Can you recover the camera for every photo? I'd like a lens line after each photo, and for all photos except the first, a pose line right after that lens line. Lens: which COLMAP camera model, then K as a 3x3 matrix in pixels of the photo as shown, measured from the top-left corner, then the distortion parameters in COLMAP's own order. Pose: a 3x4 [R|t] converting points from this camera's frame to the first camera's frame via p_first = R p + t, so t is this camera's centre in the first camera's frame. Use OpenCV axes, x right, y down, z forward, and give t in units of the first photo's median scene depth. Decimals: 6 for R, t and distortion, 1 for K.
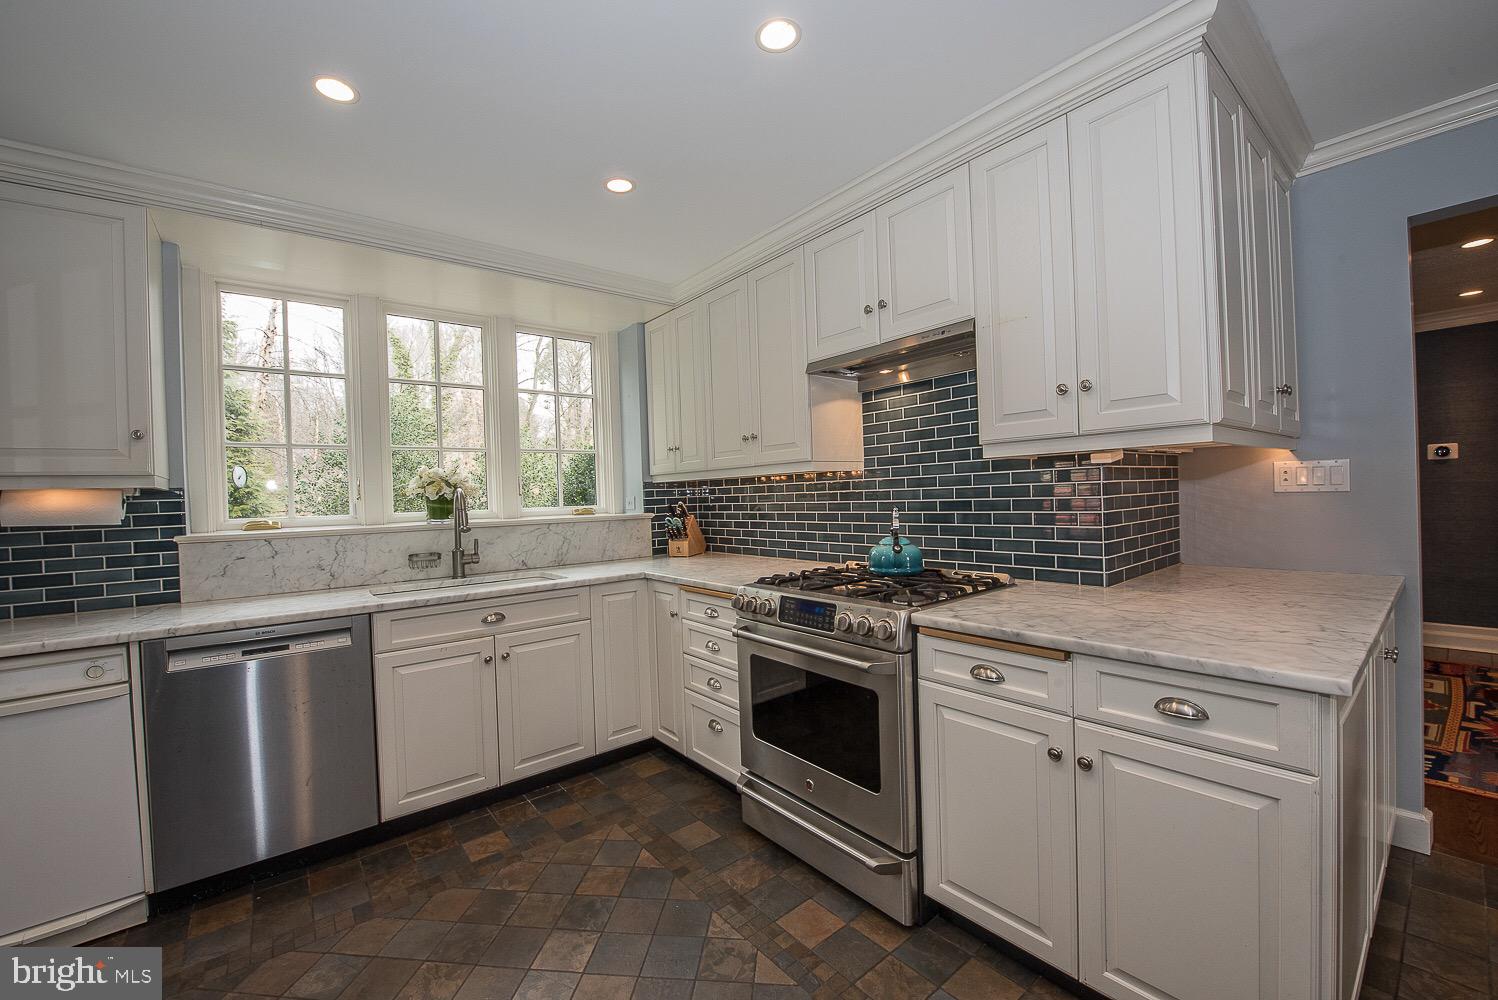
lens RADIAL K [[595.4, 0, 750.1], [0, 595.4, 496.7], [0, 0, 1]] dist [-0.016396, -0.001048]
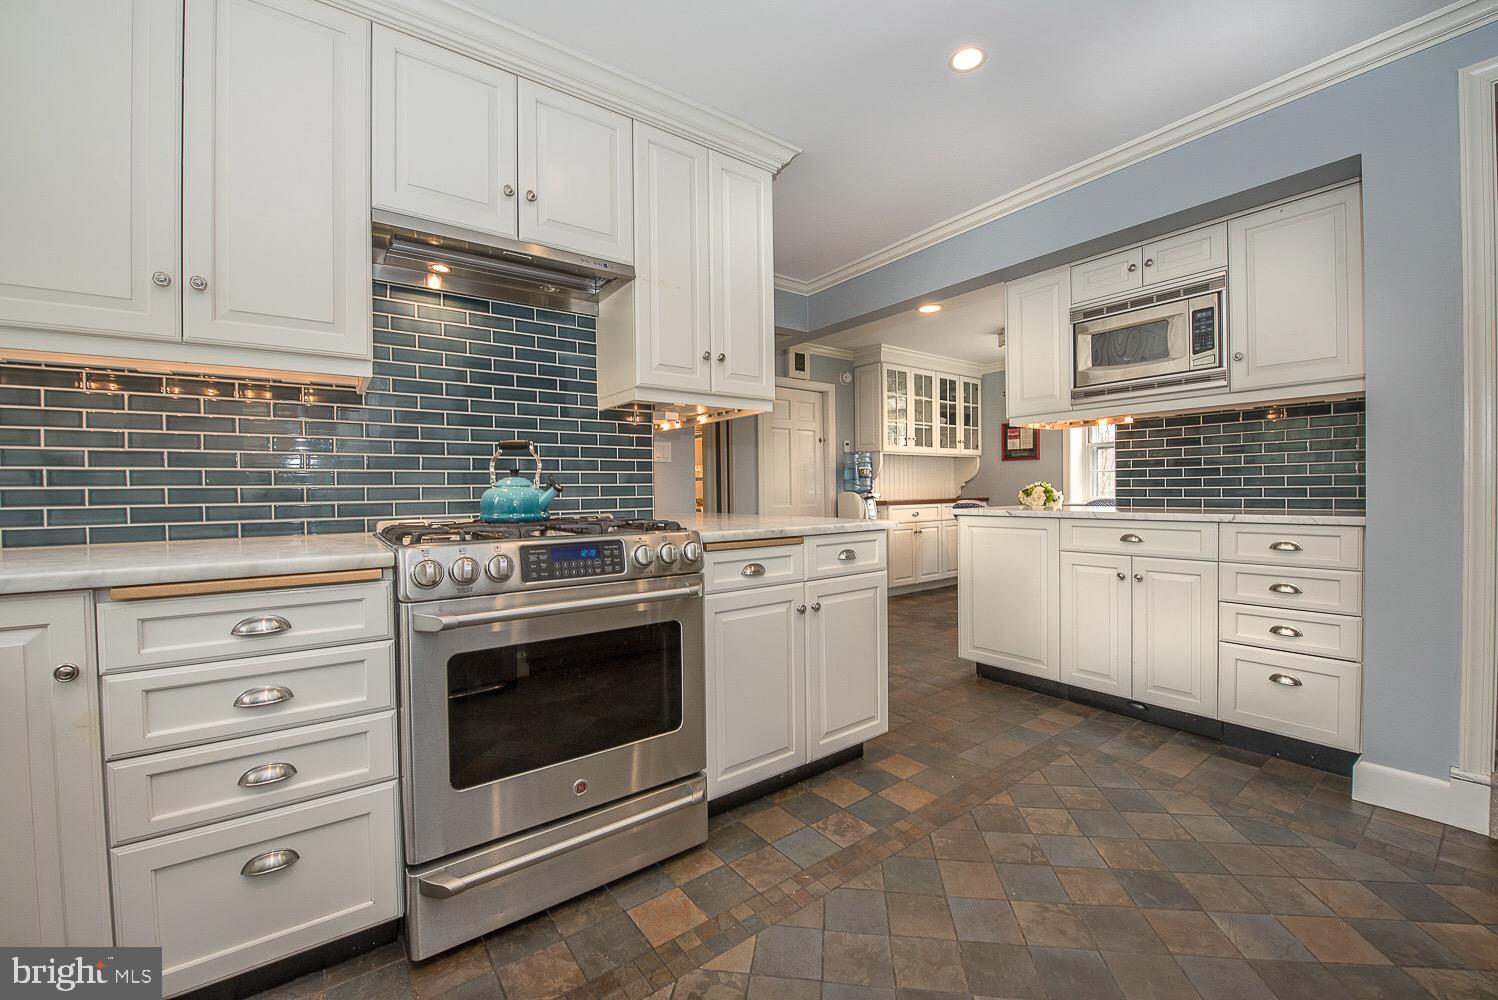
lens RADIAL K [[595.4, 0, 743.7], [0, 595.4, 497.2], [0, 0, 1]] dist [-0.016396, -0.001048]
pose [[0.049547, 0.020589, 0.998560, -0.250468], [0.014057, 0.999674, -0.021310, 0.051731], [-0.998673, 0.015092, 0.049241, 0.286706]]
